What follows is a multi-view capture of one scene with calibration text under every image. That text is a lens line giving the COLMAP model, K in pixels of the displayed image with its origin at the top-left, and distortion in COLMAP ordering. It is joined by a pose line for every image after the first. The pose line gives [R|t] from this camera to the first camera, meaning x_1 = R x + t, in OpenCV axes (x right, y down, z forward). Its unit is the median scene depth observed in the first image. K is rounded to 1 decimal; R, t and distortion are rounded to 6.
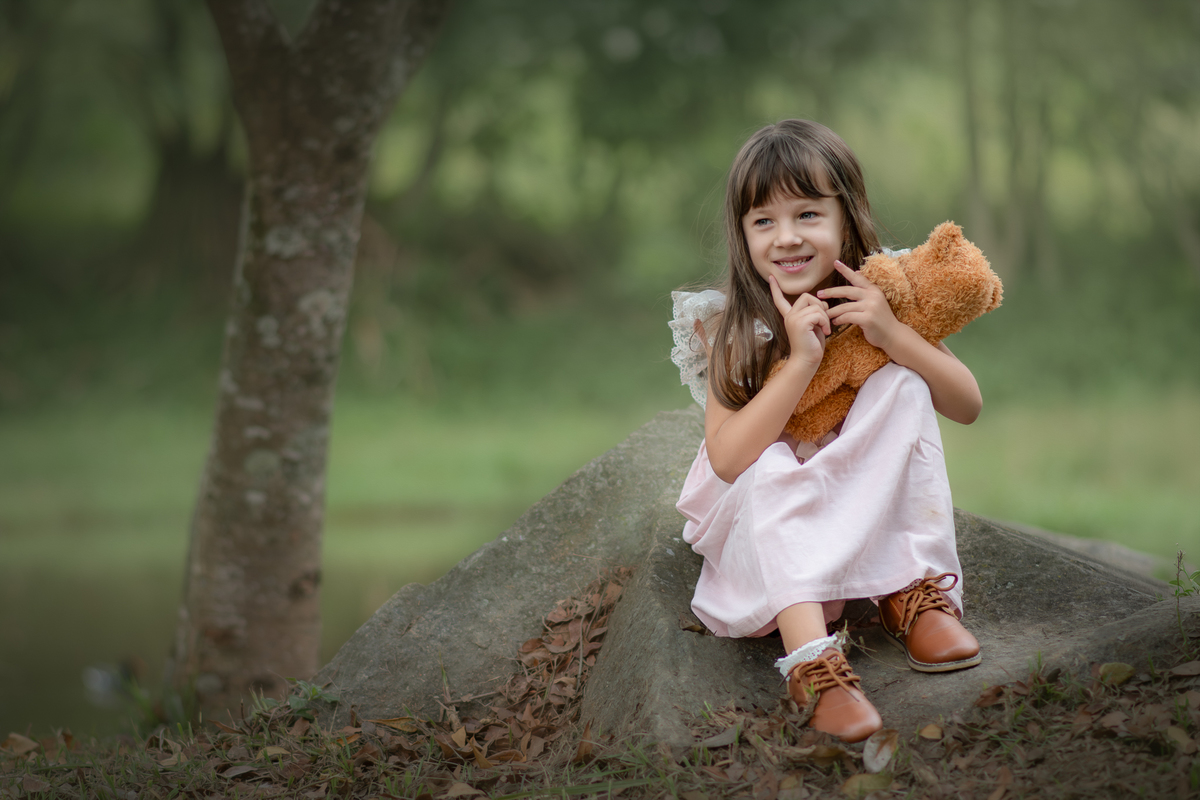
lens RADIAL K [[4343.4, 0, 600.0], [0, 4343.4, 400.0], [0, 0, 1]] dist [0.053598, -2.746136]
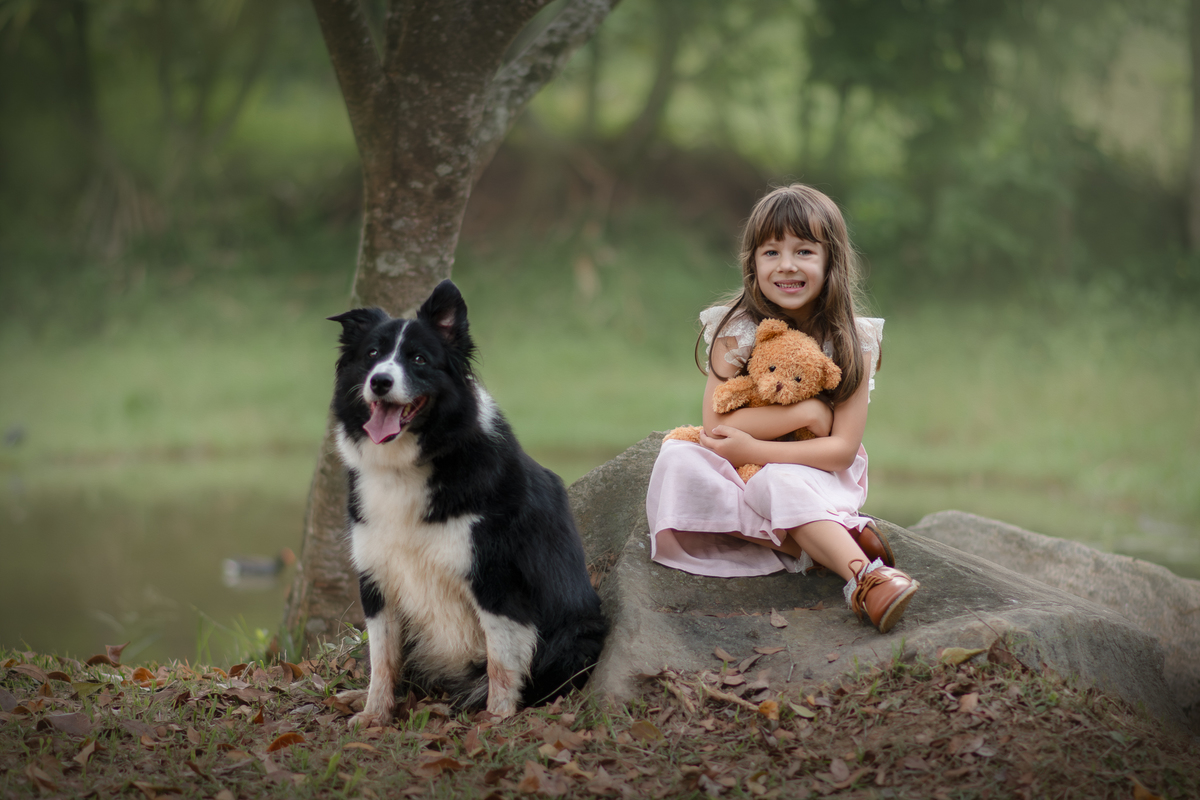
lens RADIAL K [[4343.4, 0, 600.0], [0, 4343.4, 400.0], [0, 0, 1]] dist [0.053598, -2.746136]
pose [[0.997962, 0.041138, -0.048788, 0.046274], [-0.040464, 0.999072, 0.014725, -0.018972], [0.049349, -0.012721, 0.998701, -0.206303]]
